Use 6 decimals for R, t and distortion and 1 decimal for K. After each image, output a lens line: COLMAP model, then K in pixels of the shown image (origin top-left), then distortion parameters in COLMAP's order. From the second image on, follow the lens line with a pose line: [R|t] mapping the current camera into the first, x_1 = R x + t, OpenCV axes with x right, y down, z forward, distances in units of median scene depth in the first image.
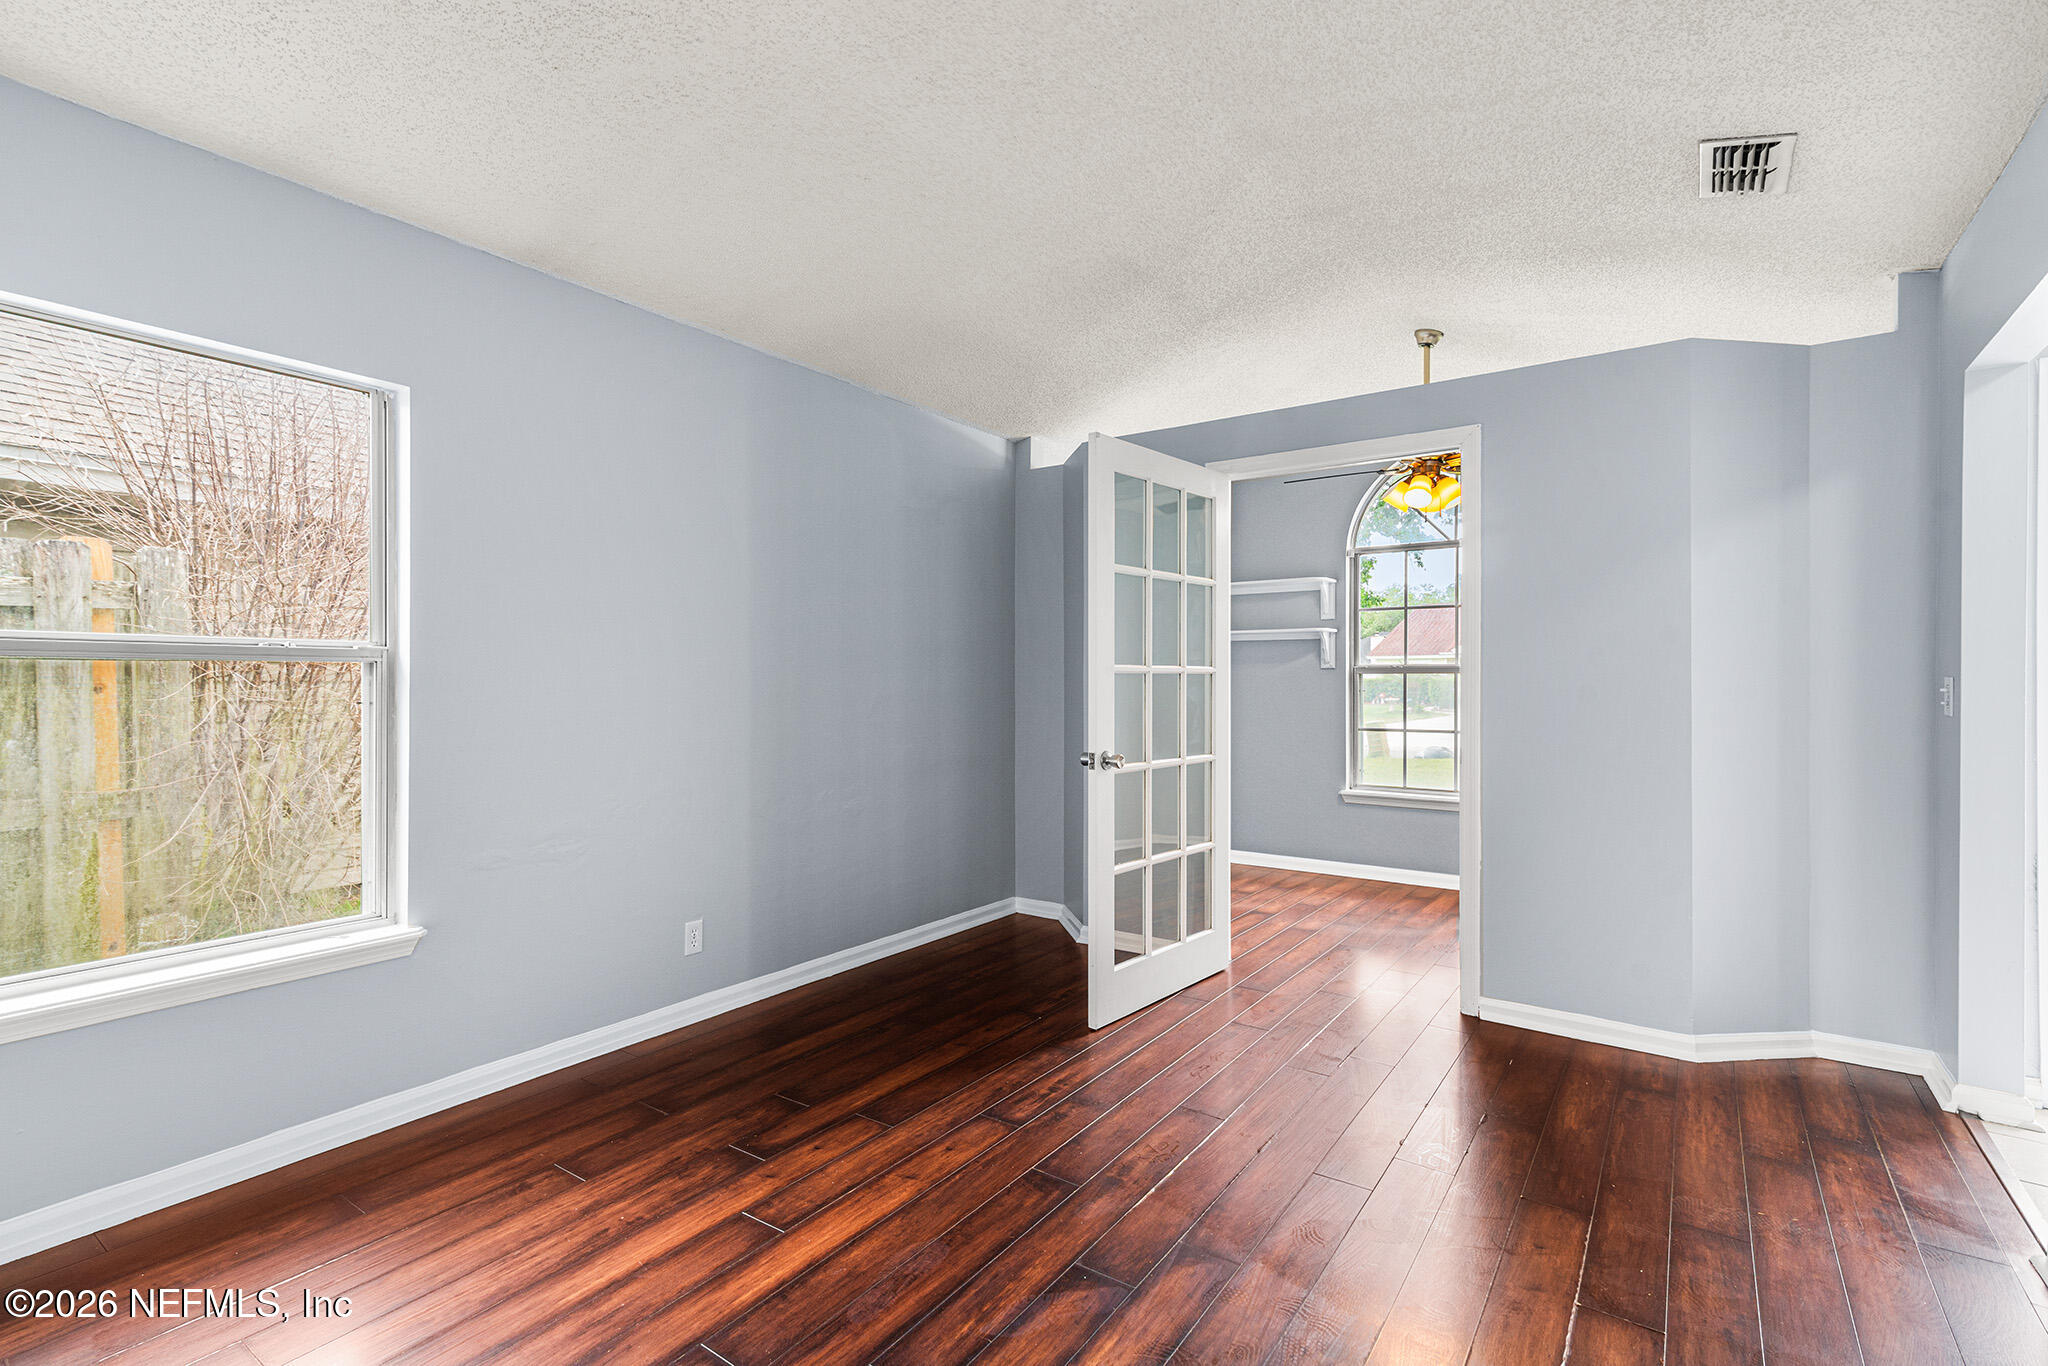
lens RADIAL K [[941.0, 0, 1018.2], [0, 941.0, 683.4], [0, 0, 1]] dist [0.013607, -0.001243]
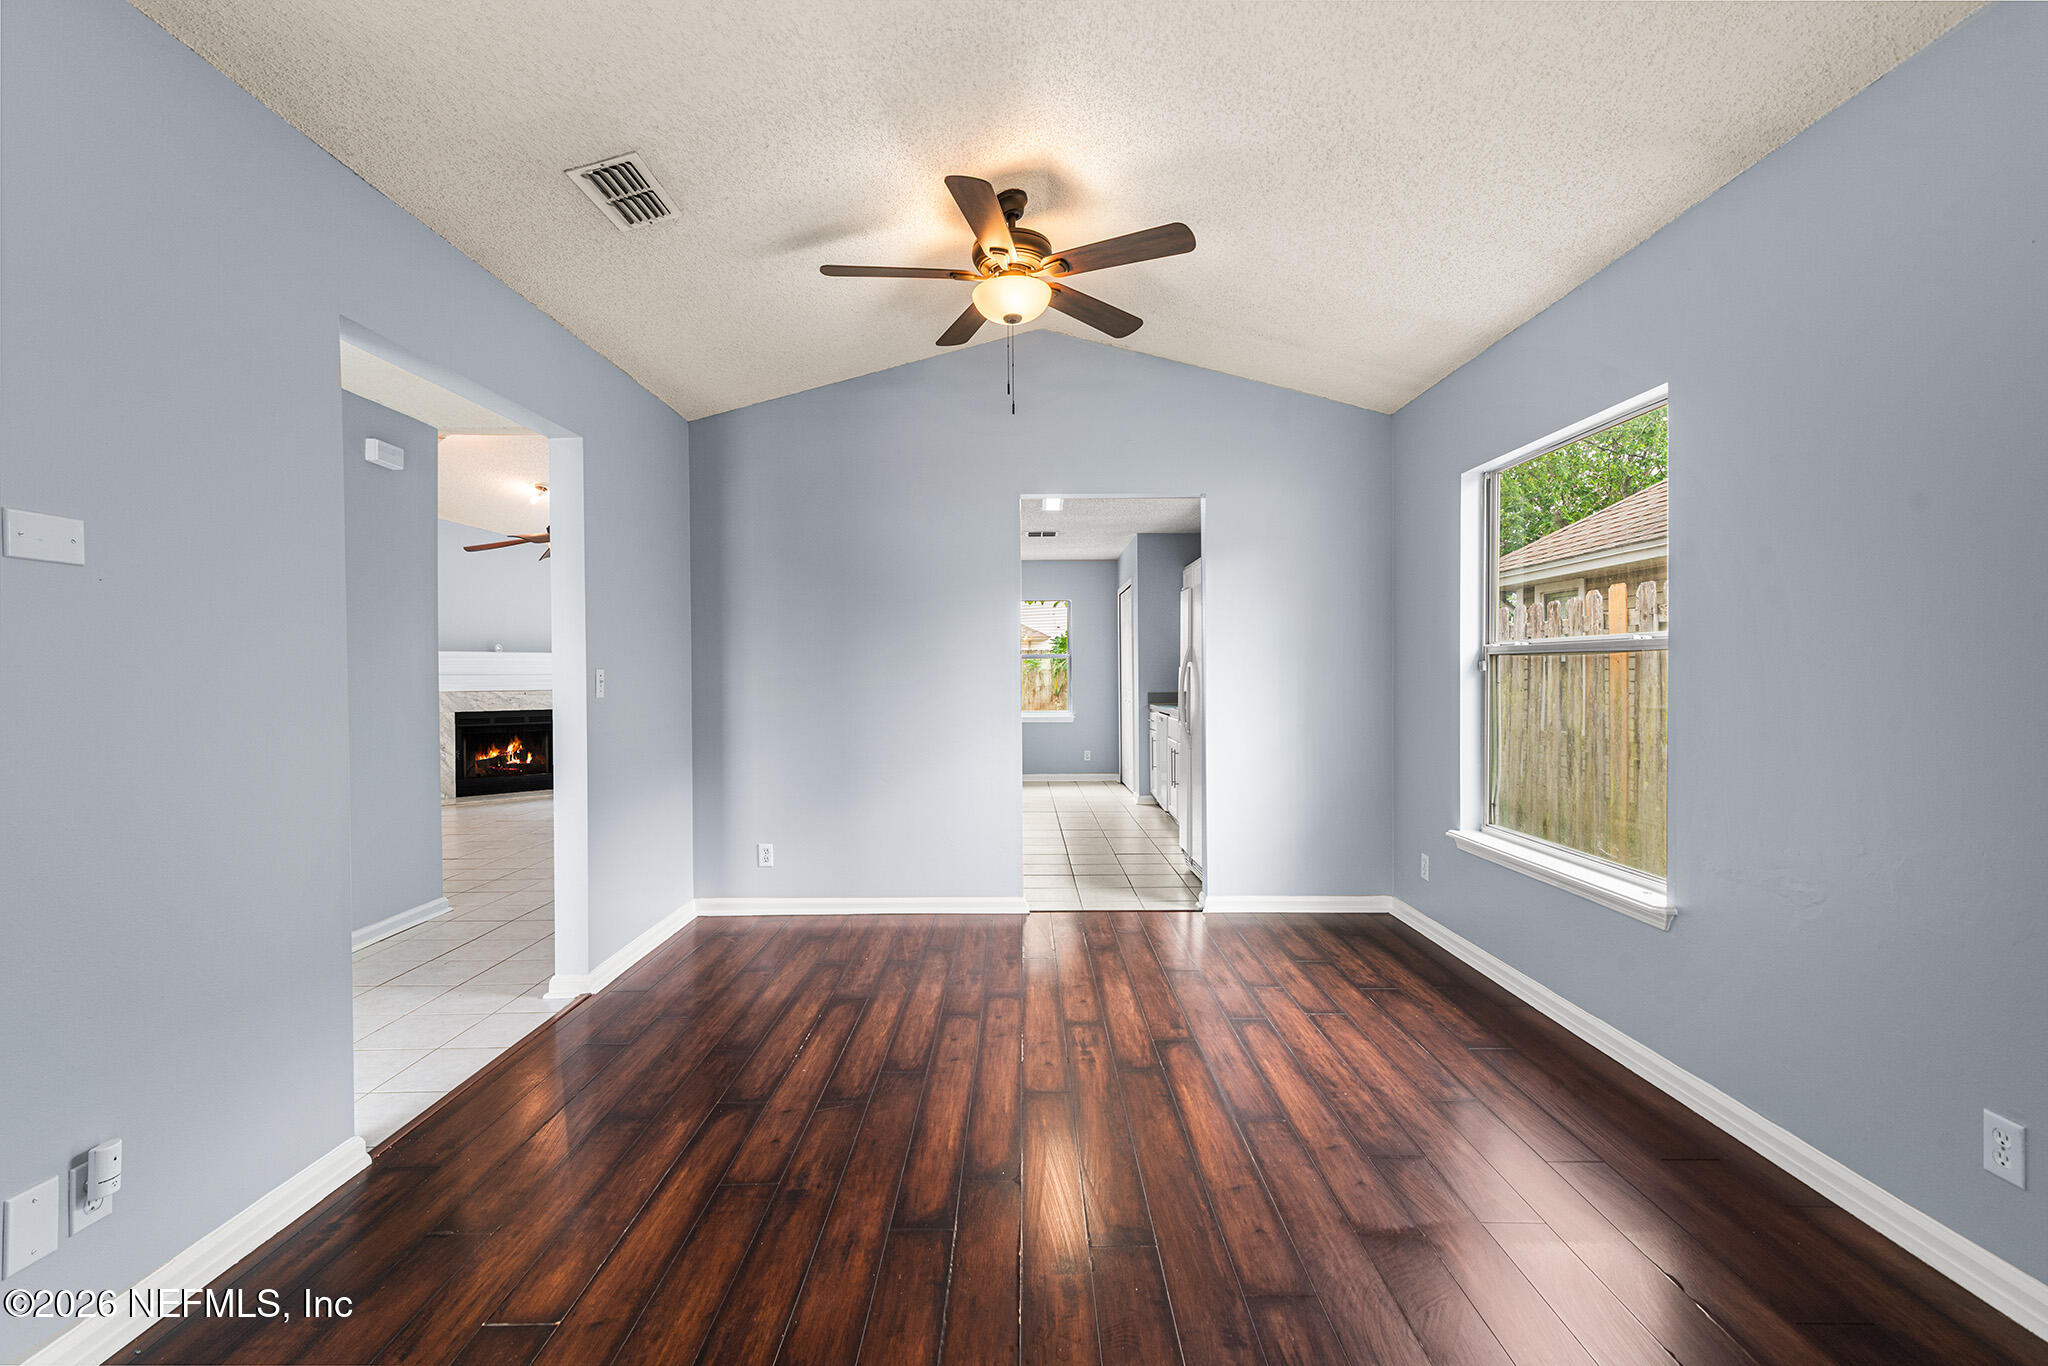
lens RADIAL K [[932.9, 0, 1024.5], [0, 932.9, 677.3], [0, 0, 1]] dist [0.012987, -0.000941]
pose [[-0.814216, 0.007318, -0.580516, 0.571939], [0.004301, 0.999969, 0.006573, -0.001036], [0.580546, 0.002856, -0.814222, 1.550483]]
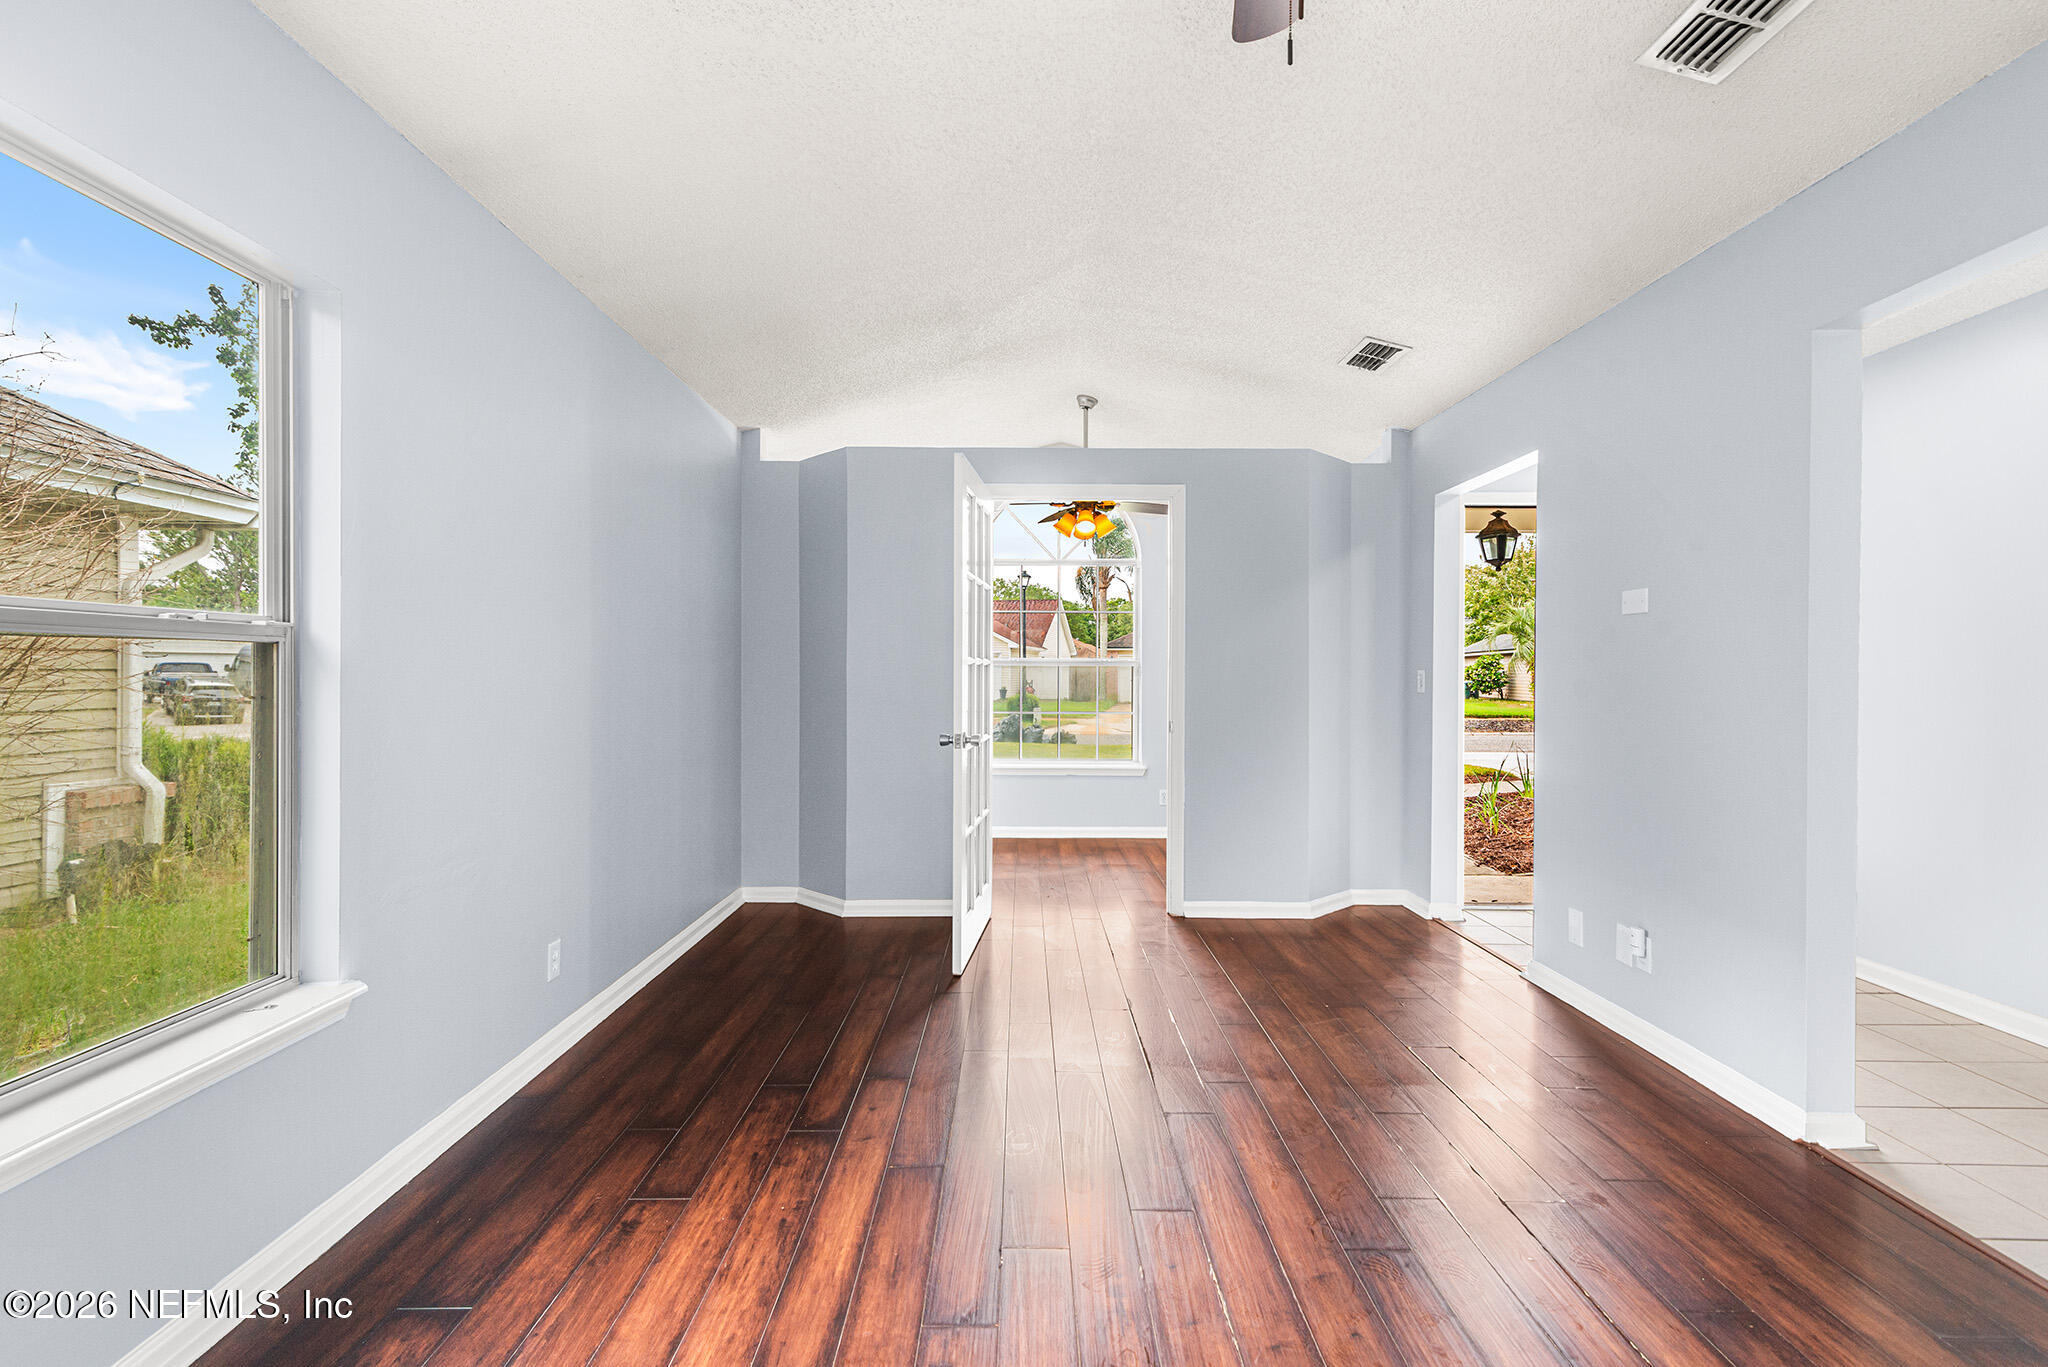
lens RADIAL K [[932.9, 0, 1024.5], [0, 932.9, 677.8], [0, 0, 1]] dist [0.012987, -0.000941]
pose [[0.812988, -0.000609, 0.582281, -0.688492], [-0.001345, 0.999995, 0.002925, 0.003621], [-0.582280, -0.003161, 0.812982, 0.046195]]
